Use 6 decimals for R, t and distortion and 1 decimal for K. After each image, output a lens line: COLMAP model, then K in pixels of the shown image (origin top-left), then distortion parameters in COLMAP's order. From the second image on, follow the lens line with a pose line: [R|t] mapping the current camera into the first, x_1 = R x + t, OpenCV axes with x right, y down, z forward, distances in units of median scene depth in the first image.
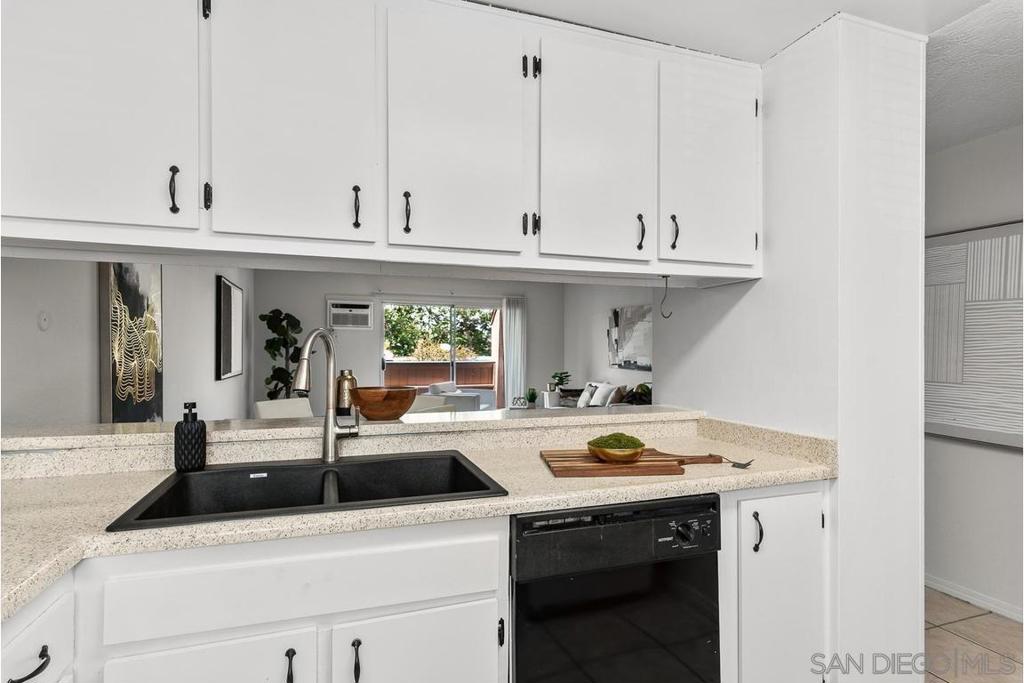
lens RADIAL K [[521.6, 0, 508.2], [0, 521.6, 349.7], [0, 0, 1]] dist [0.005787, -0.001232]
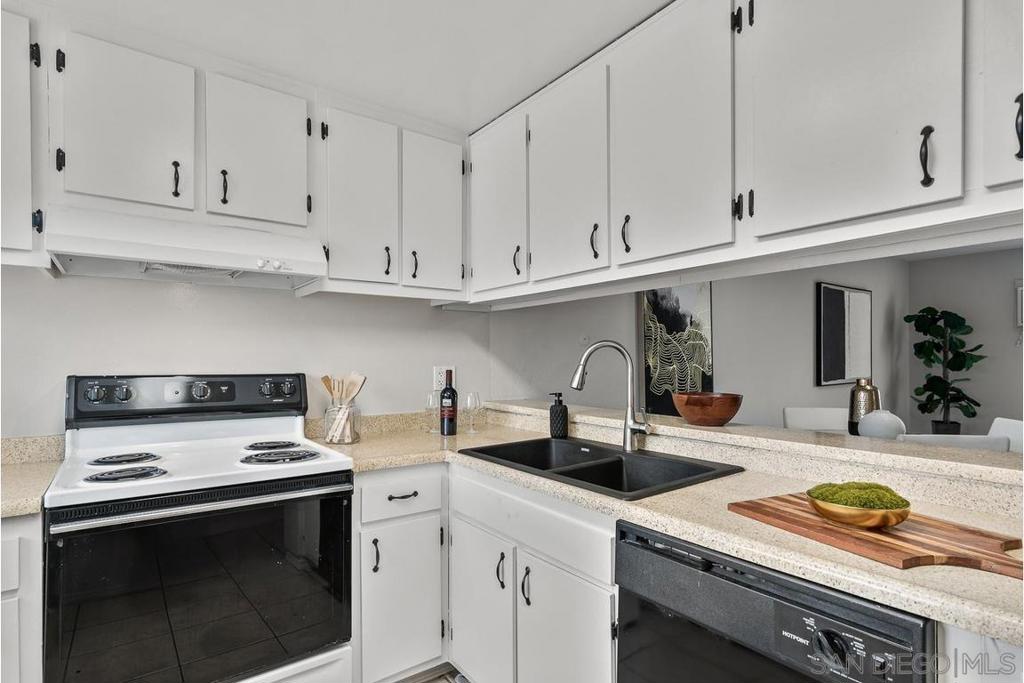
lens RADIAL K [[521.6, 0, 516.2], [0, 521.6, 357.6], [0, 0, 1]] dist [0.005787, -0.001232]
pose [[0.307495, -0.004034, -0.951541, 0.164115], [0.007961, 0.999967, -0.001666, 0.000354], [0.951516, -0.007063, 0.307517, 0.089885]]
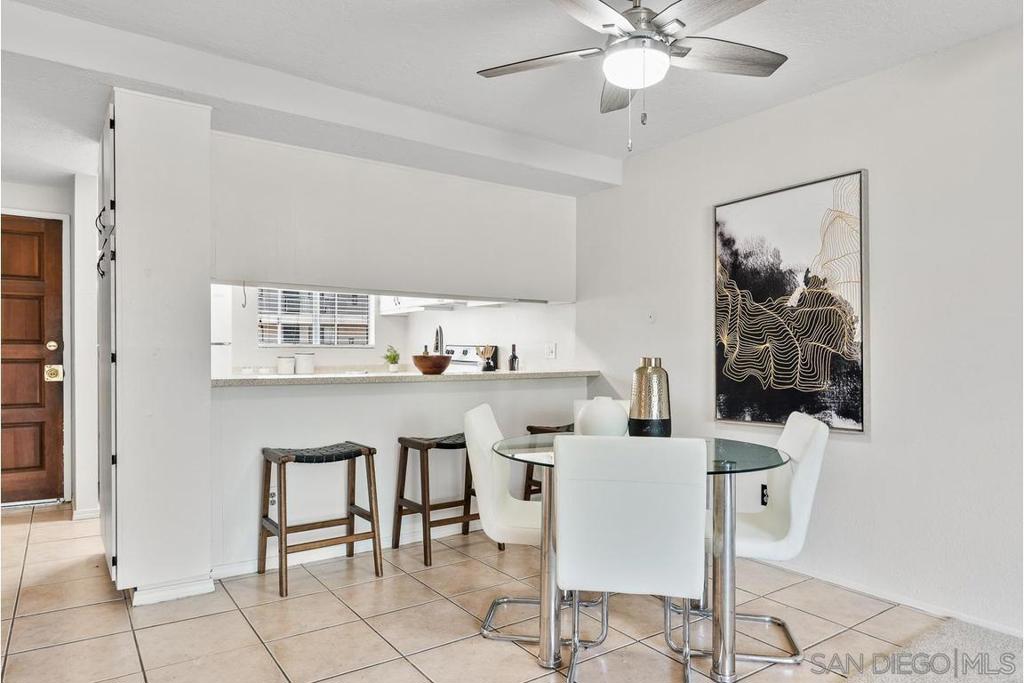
lens RADIAL K [[645.8, 0, 517.3], [0, 645.8, 355.9], [0, 0, 1]] dist [0.003916, 0.002089]
pose [[-0.959138, -0.003147, -0.282922, 0.023600], [-0.005042, 0.999969, 0.005970, 0.015580], [0.282894, 0.007152, -0.959124, 0.807537]]
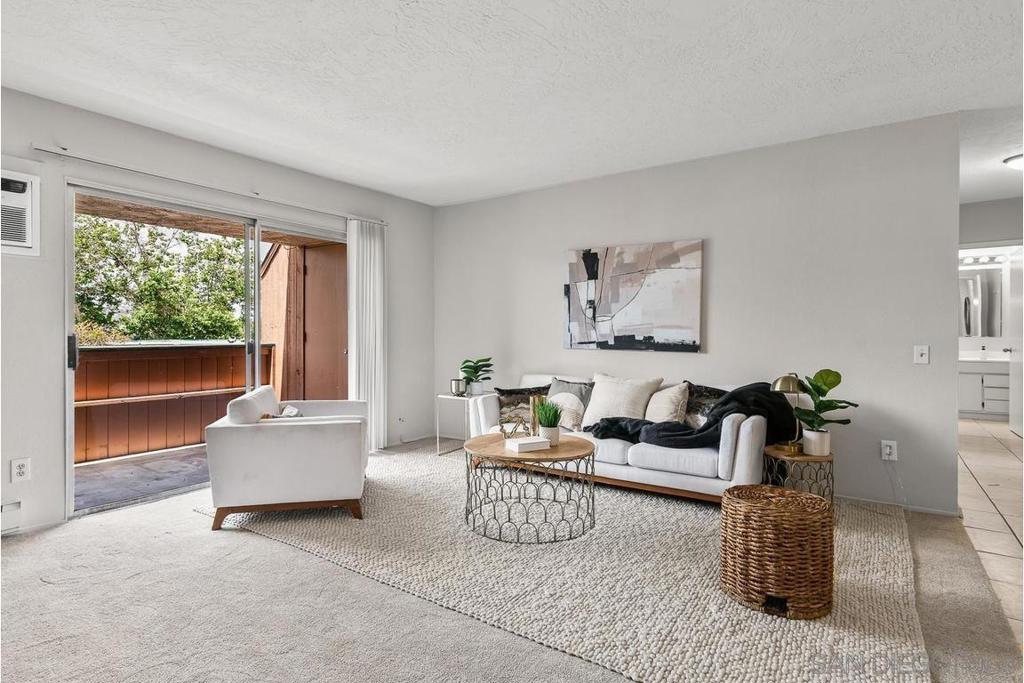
lens RADIAL K [[521.6, 0, 483.3], [0, 521.6, 334.7], [0, 0, 1]] dist [0.005787, -0.001232]
pose [[0.814954, -0.005493, 0.579500, -0.252447], [0.002670, 0.999980, 0.005724, 0.016510], [-0.579519, -0.003118, 0.814952, 0.613181]]
